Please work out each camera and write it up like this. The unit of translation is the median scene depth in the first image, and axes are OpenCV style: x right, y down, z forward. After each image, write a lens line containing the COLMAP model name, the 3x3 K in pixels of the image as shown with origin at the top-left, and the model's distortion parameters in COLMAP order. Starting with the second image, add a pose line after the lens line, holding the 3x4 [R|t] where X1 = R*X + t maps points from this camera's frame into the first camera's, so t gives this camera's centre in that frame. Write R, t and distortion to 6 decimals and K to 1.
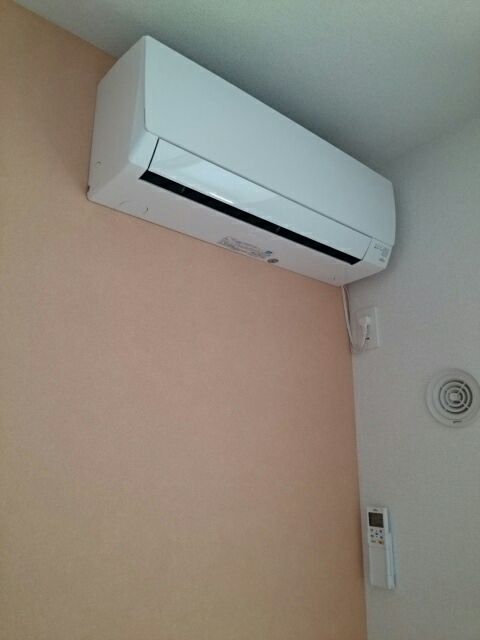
lens RADIAL K [[505.1, 0, 240.0], [0, 505.1, 320.0], [0, 0, 1]] dist [0.093668, -0.000899]
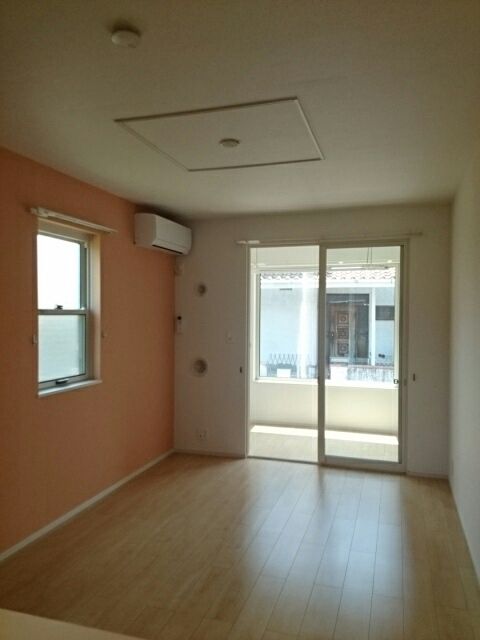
lens RADIAL K [[505.1, 0, 240.0], [0, 505.1, 320.0], [0, 0, 1]] dist [0.093668, -0.000899]
pose [[0.822475, -0.038762, 0.567479, -1.513894], [-0.136509, 0.955066, 0.263086, -0.666702], [-0.552178, -0.293848, 0.780226, -2.230361]]
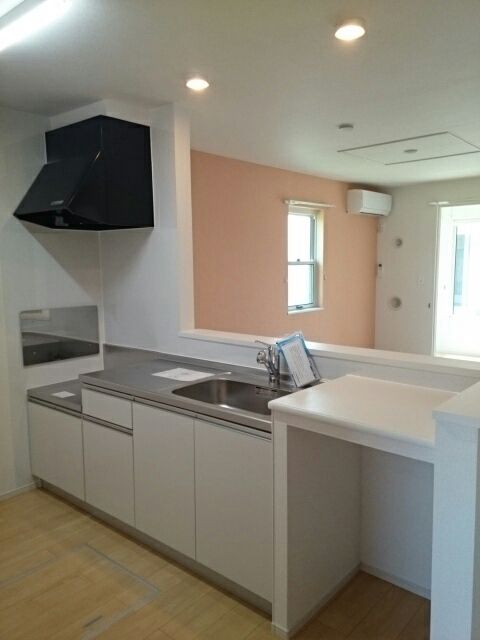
lens RADIAL K [[505.1, 0, 240.0], [0, 505.1, 320.0], [0, 0, 1]] dist [0.093668, -0.000899]
pose [[0.979730, -0.068329, 0.188307, -2.059121], [-0.011325, 0.919633, 0.392615, -1.072985], [-0.200000, -0.386789, 0.900219, -3.446263]]
